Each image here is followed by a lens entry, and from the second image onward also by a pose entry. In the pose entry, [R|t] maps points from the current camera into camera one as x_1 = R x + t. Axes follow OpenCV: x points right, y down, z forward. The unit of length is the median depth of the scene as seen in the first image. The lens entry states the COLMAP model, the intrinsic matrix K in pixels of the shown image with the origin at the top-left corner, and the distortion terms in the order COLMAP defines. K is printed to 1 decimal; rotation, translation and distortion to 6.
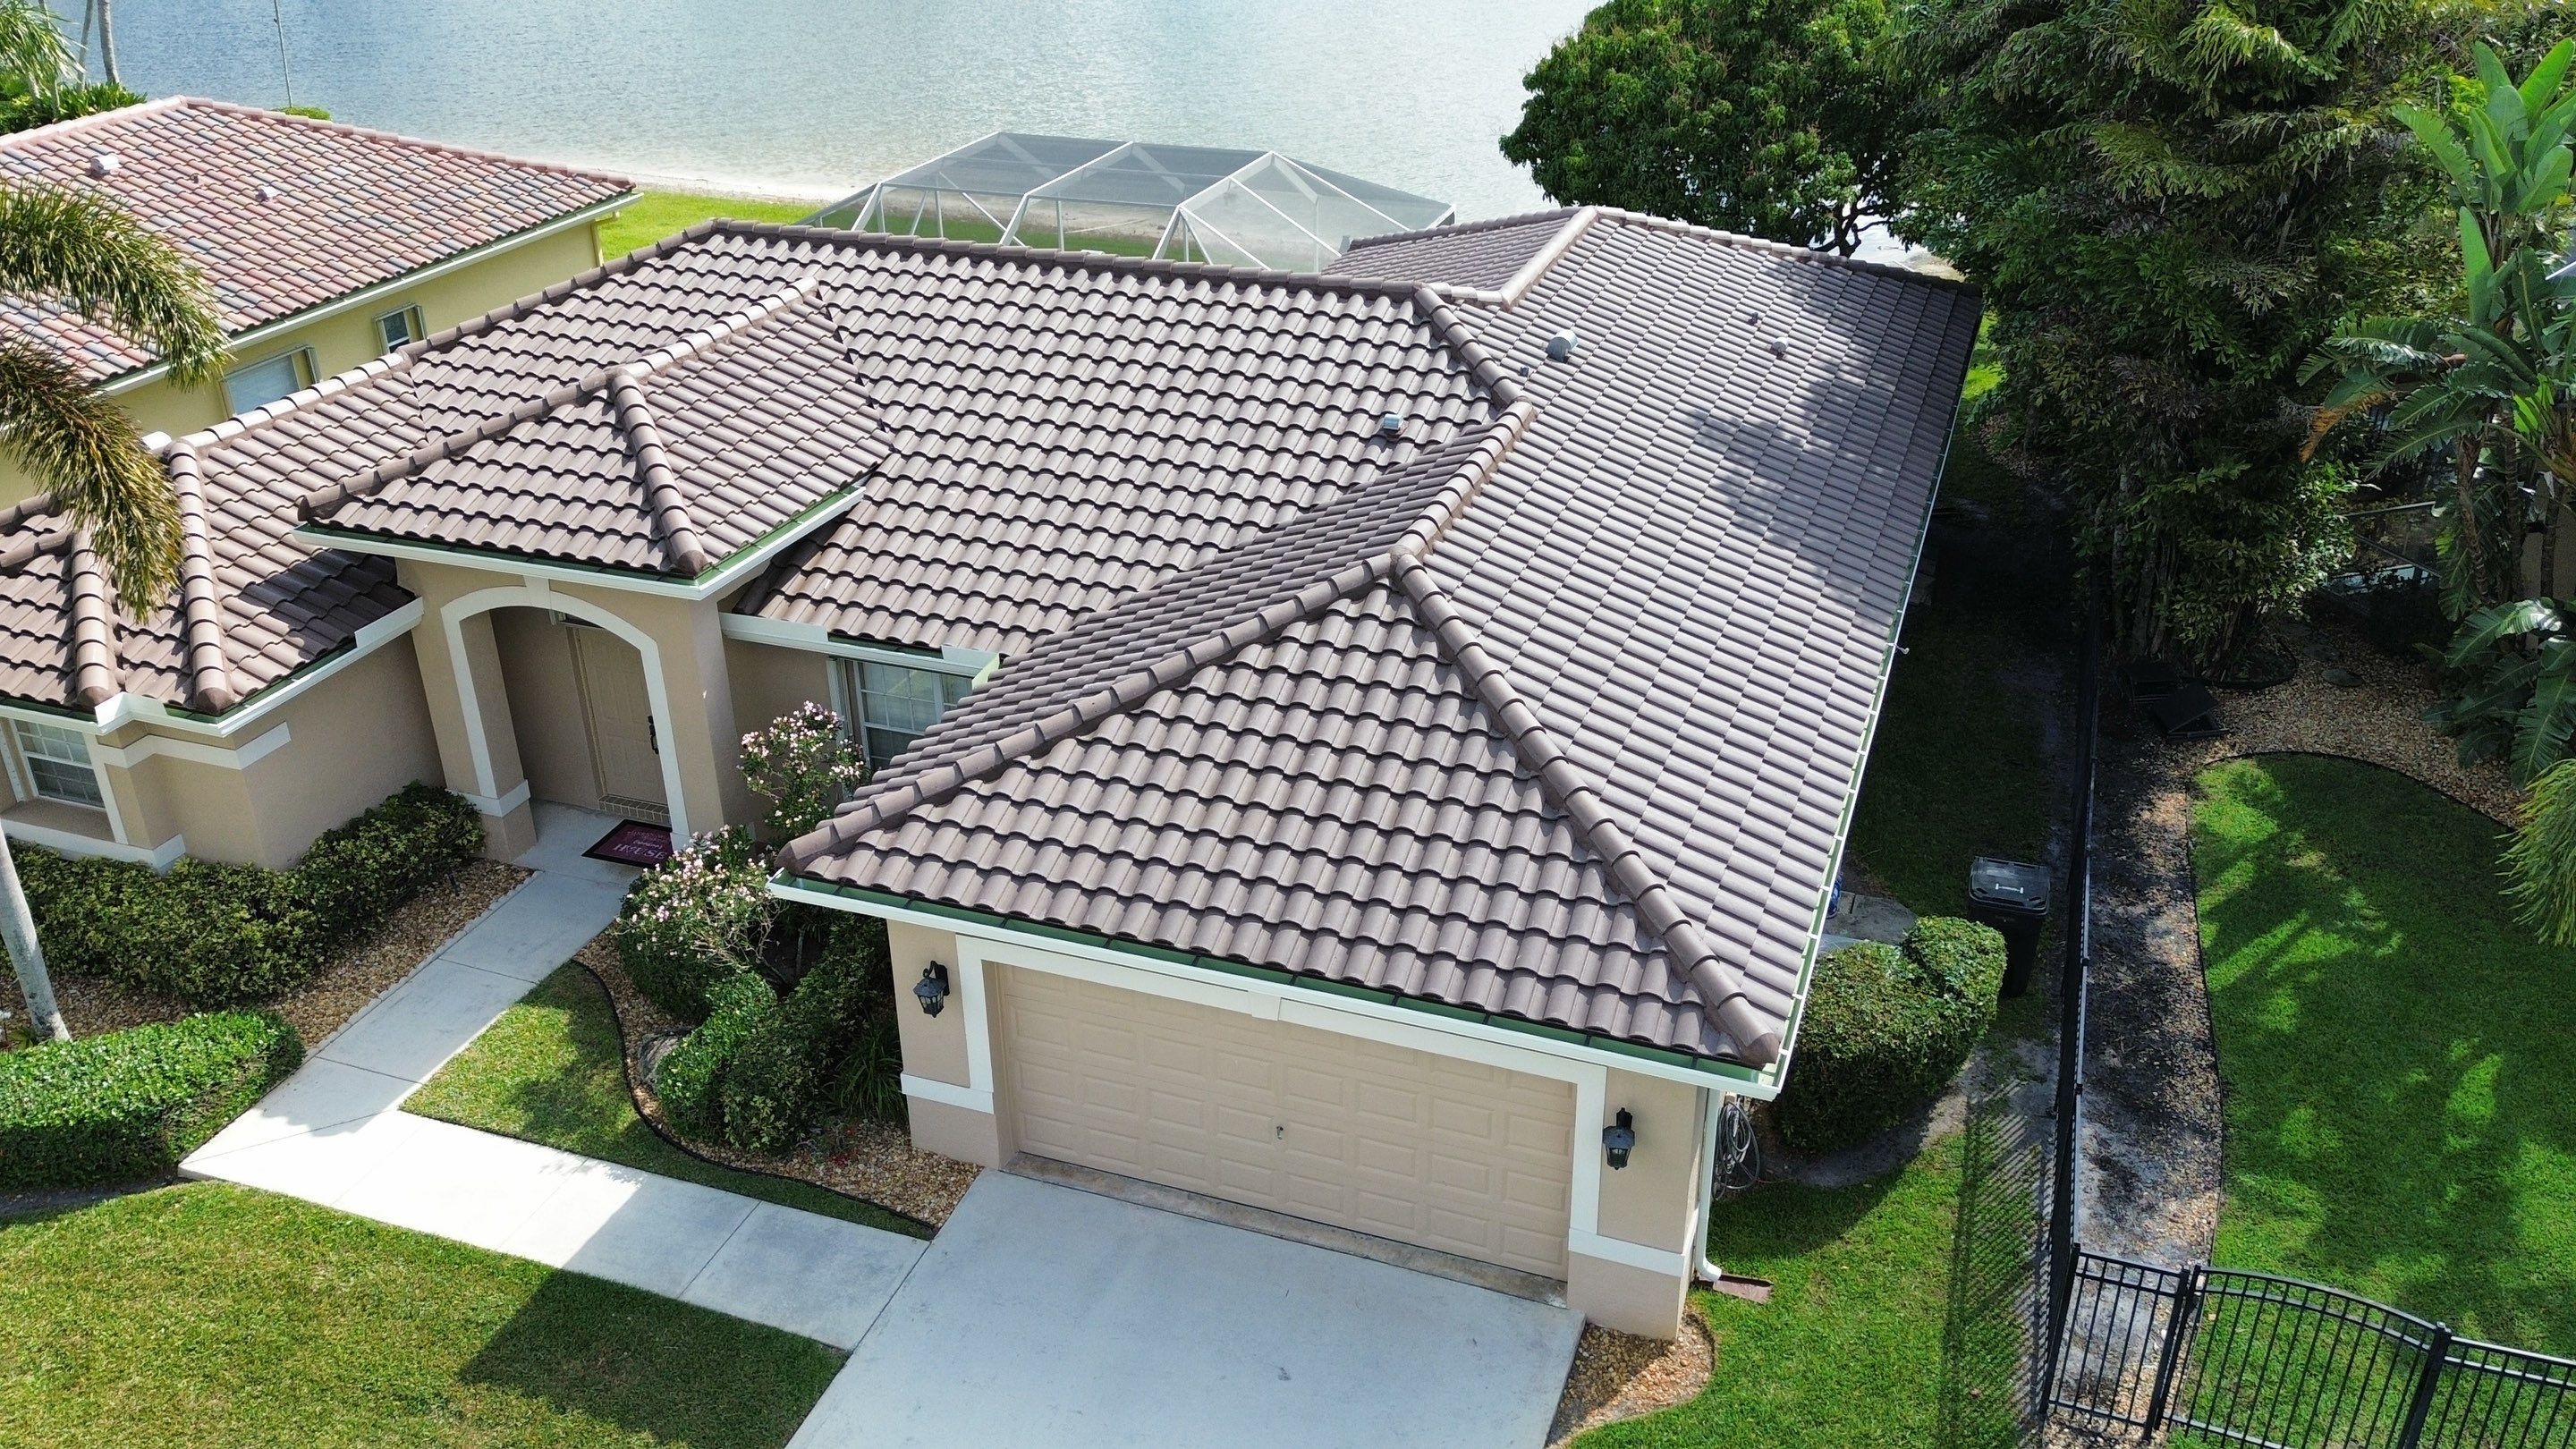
lens RADIAL K [[2088.5, 0, 1290.1], [0, 2088.5, 730.2], [0, 0, 1]] dist [0.076368, -0.077498]
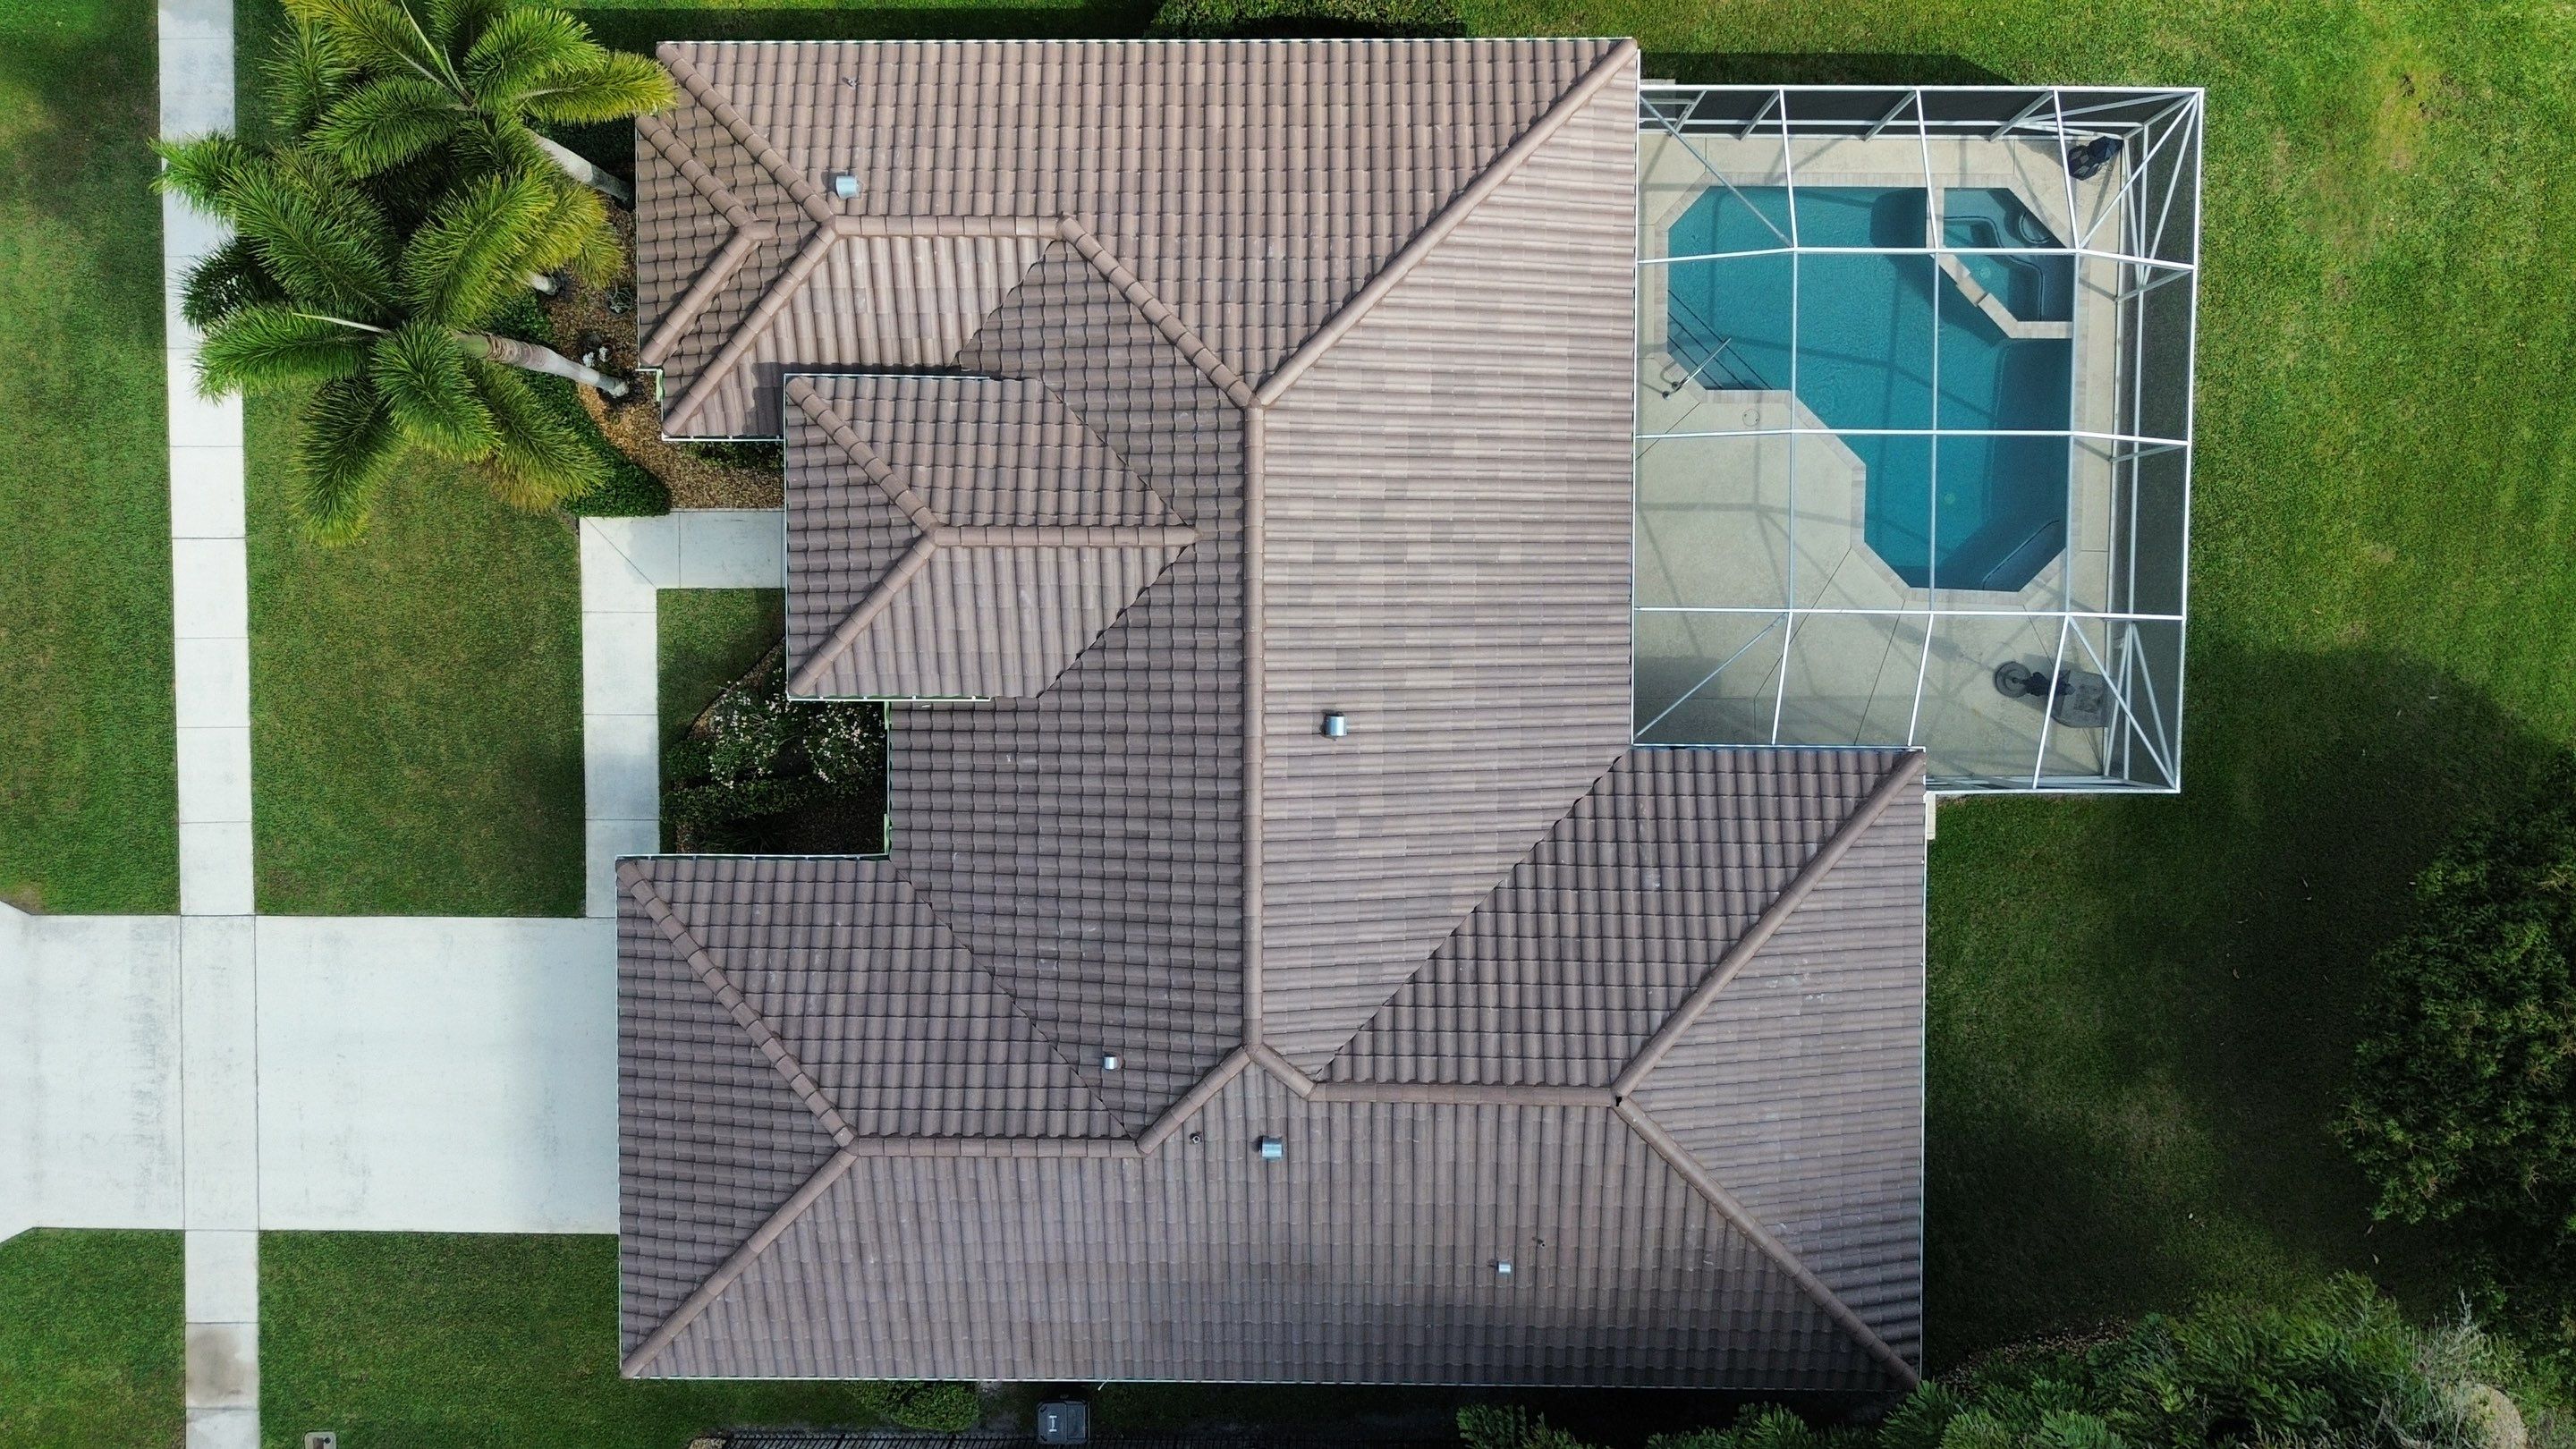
lens RADIAL K [[2088.5, 0, 1284.4], [0, 2088.5, 728.0], [0, 0, 1]] dist [0.076368, -0.077498]
pose [[0.342156, 0.938687, 0.042389, -0.189602], [-0.411839, 0.109264, 0.904682, -1.567096], [0.844581, -0.326999, 0.423974, 0.607891]]
